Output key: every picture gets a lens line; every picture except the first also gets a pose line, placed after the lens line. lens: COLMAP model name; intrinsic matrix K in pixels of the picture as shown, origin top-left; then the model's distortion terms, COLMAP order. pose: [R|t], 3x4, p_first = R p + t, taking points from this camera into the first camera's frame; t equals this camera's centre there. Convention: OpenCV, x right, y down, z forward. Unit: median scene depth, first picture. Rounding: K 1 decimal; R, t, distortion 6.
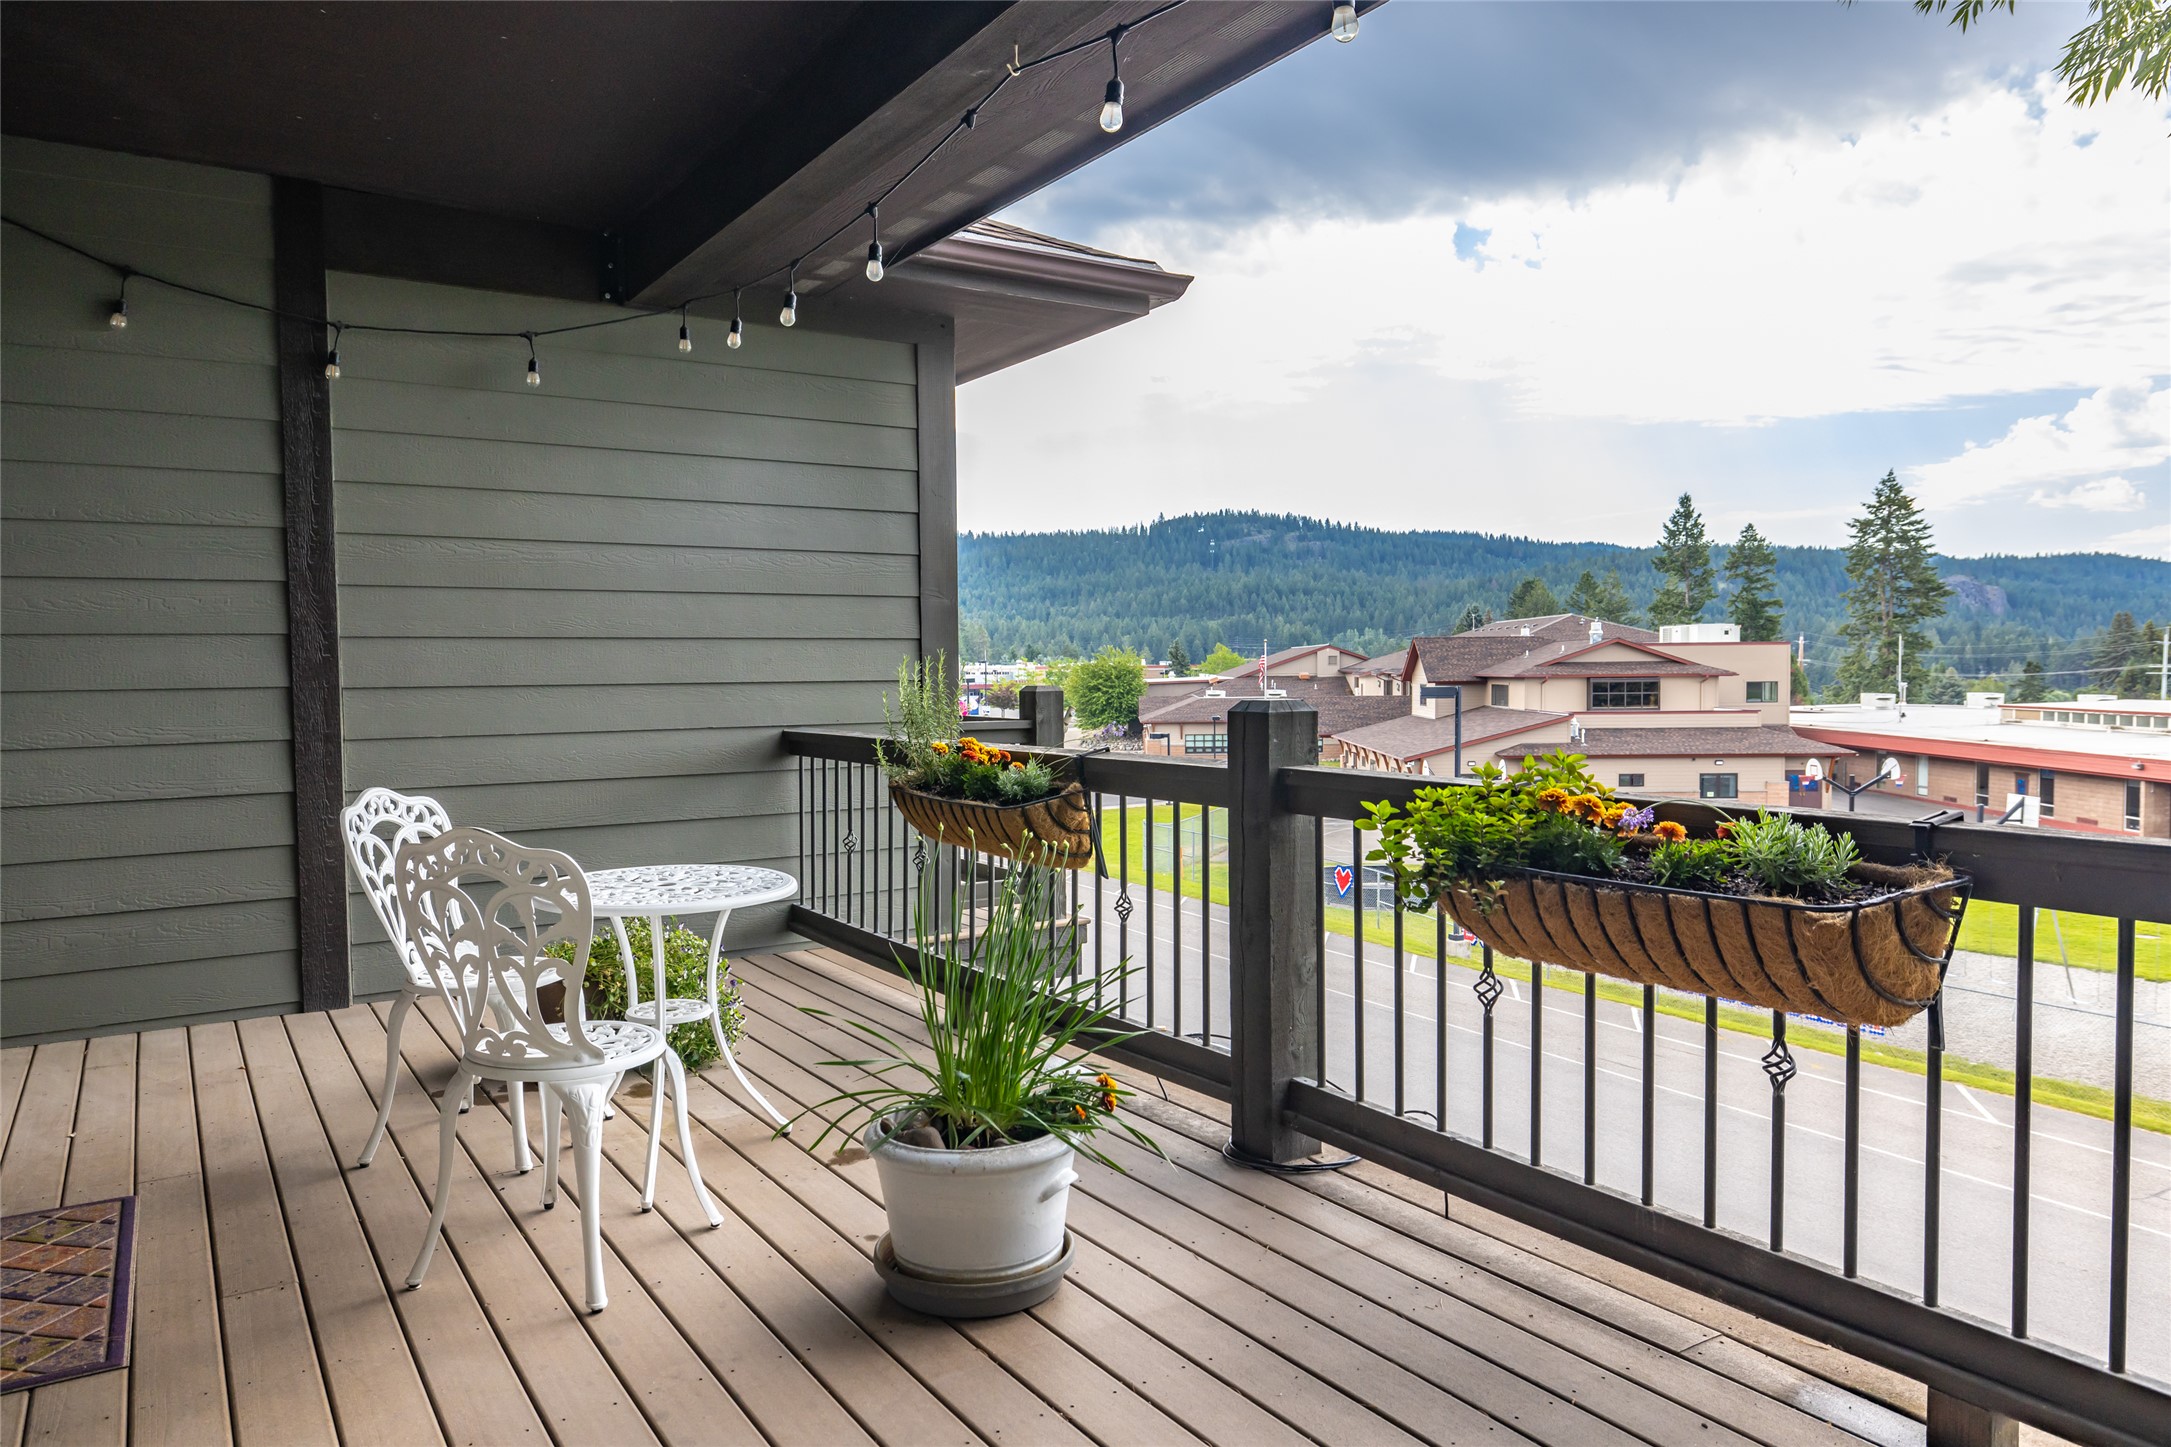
lens RADIAL K [[1469.3, 0, 1087.6], [0, 1469.3, 720.6], [0, 0, 1]] dist [0.003124, -0.003915]
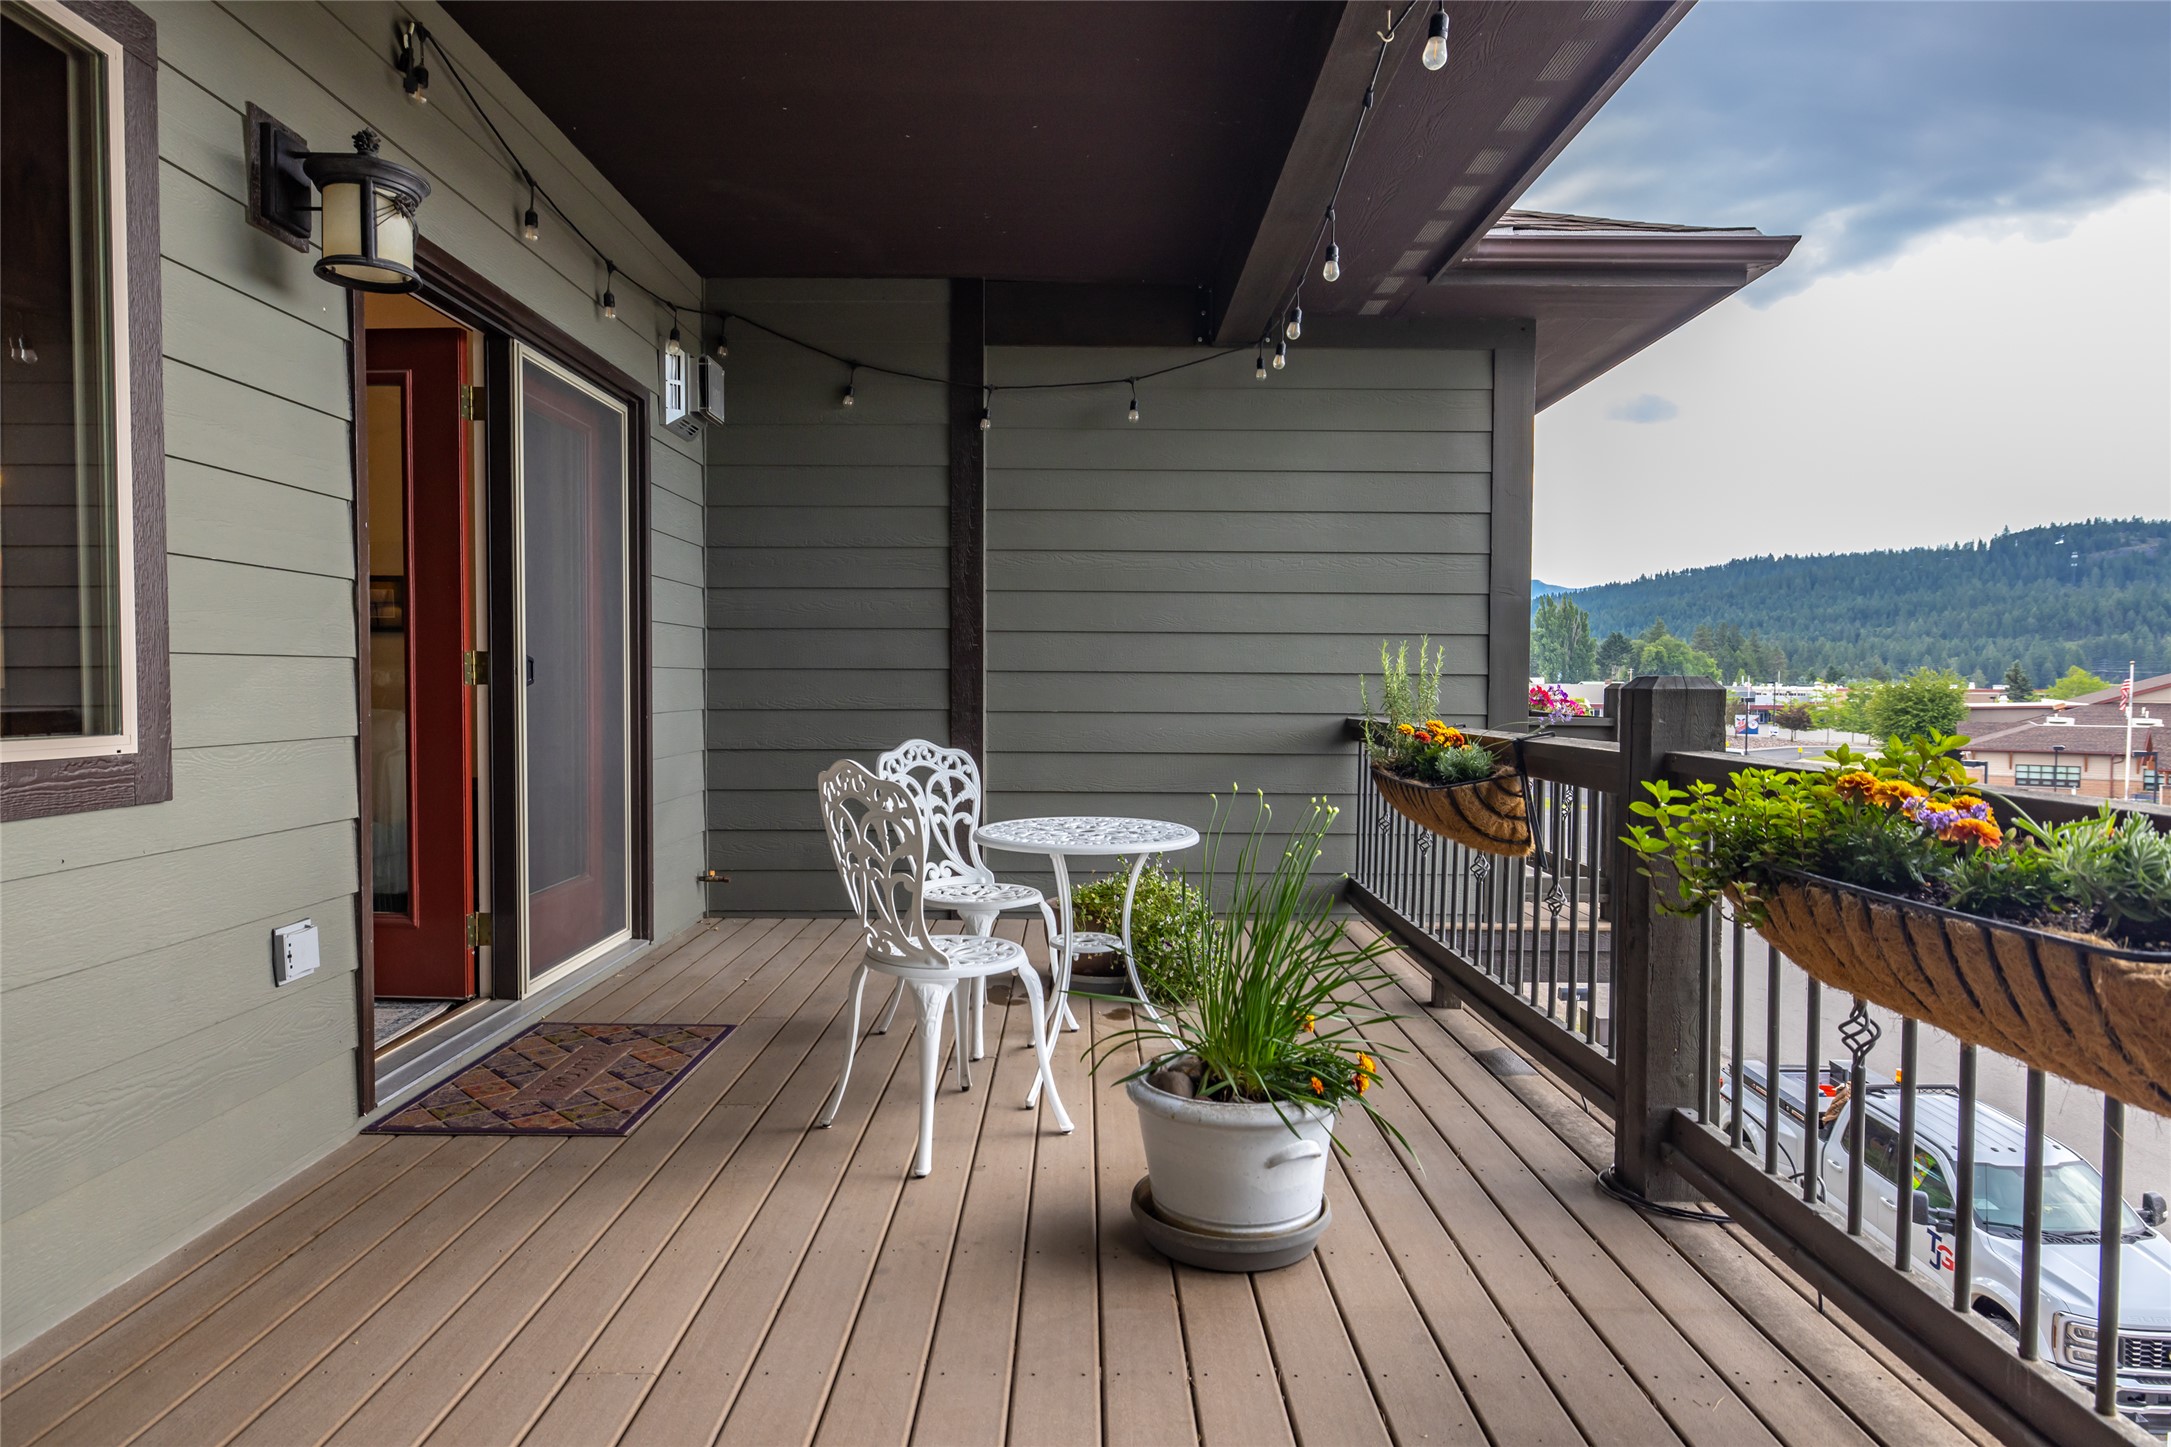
lens RADIAL K [[1276.2, 0, 1079.1], [0, 1276.2, 723.8], [0, 0, 1]] dist [0.004719, -0.000622]
pose [[0.835534, 0.031856, -0.548515, 0.188972], [-0.035269, 0.999369, 0.004316, 0.017987], [0.548306, 0.015739, 0.836130, 0.123395]]
